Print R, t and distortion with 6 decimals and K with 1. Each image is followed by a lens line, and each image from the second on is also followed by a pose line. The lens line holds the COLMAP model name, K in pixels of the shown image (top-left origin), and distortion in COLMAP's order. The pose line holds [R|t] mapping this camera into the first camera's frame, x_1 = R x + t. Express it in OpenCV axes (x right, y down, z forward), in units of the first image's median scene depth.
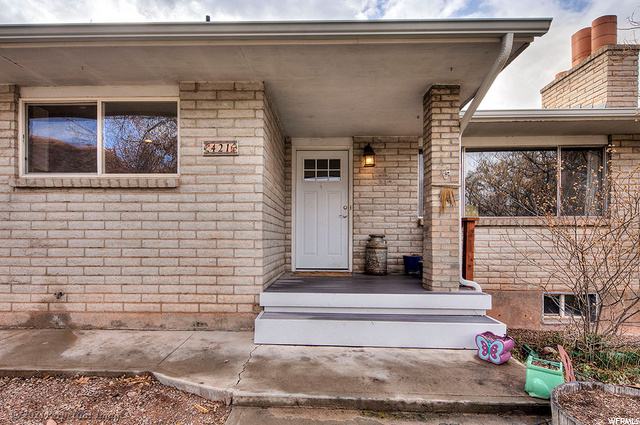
lens RADIAL K [[322.4, 0, 317.7], [0, 322.4, 240.1], [0, 0, 1]] dist [0.003795, 0.000957]
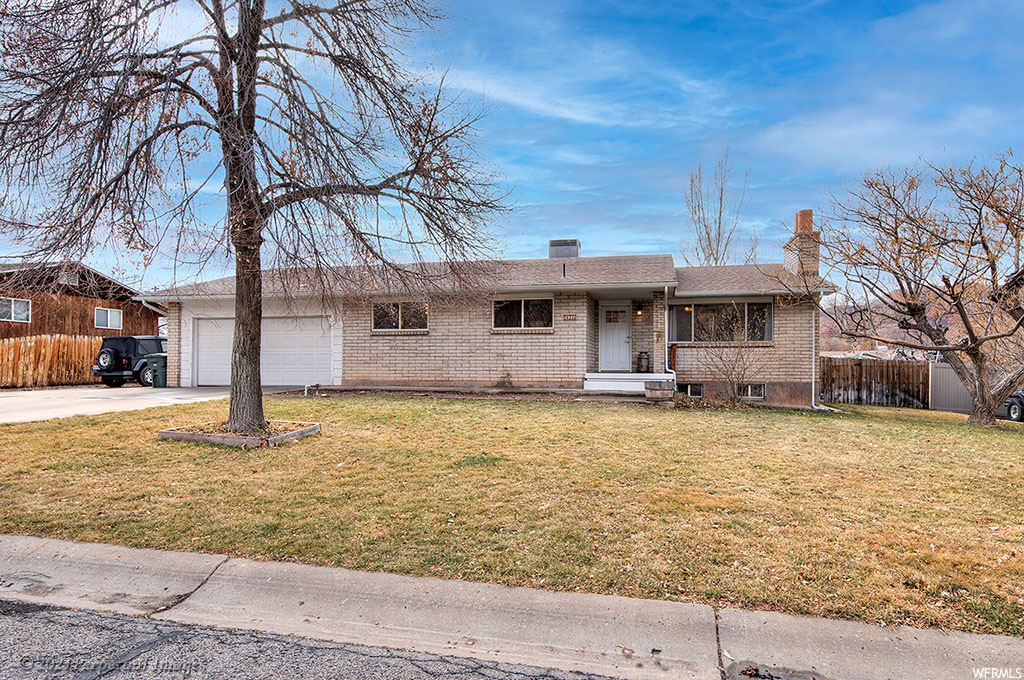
lens RADIAL K [[457.2, 0, 574.9], [0, 457.2, 365.2], [0, 0, 1]] dist [0.002597, 0.000378]
pose [[0.987379, 0.000069, -0.158378, 0.310698], [-0.000516, 0.999996, -0.002784, 0.103206], [0.158377, 0.002831, 0.987375, -2.549568]]
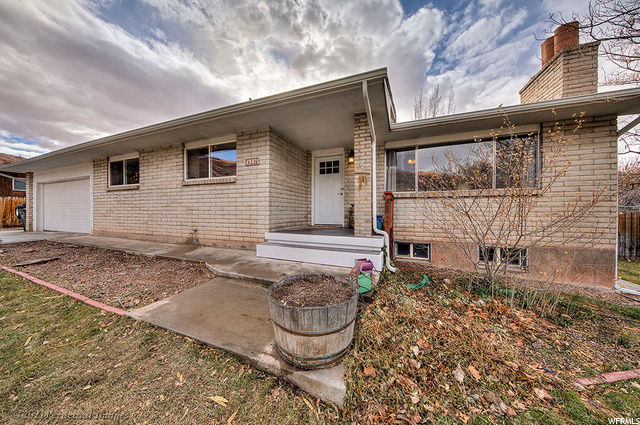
lens RADIAL K [[201.6, 0, 320.0], [0, 201.6, 212.5], [0, 0, 1]] dist [-0.001014, -0.000128]
pose [[0.939158, 0.001143, -0.343485, 0.541280], [-0.000479, 0.999998, 0.002018, 0.034558], [0.343486, -0.001731, 0.939156, -0.054538]]
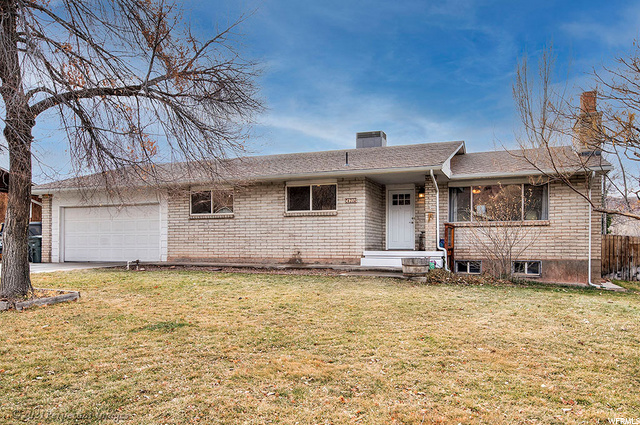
lens RADIAL K [[406.6, 0, 364.5], [0, 406.6, 245.2], [0, 0, 1]] dist [0.006385, 0.000614]
pose [[0.955676, -0.002793, -0.294407, 0.854097], [0.001245, 0.999984, -0.005447, 0.124806], [0.294418, 0.004840, 0.955665, -2.343881]]
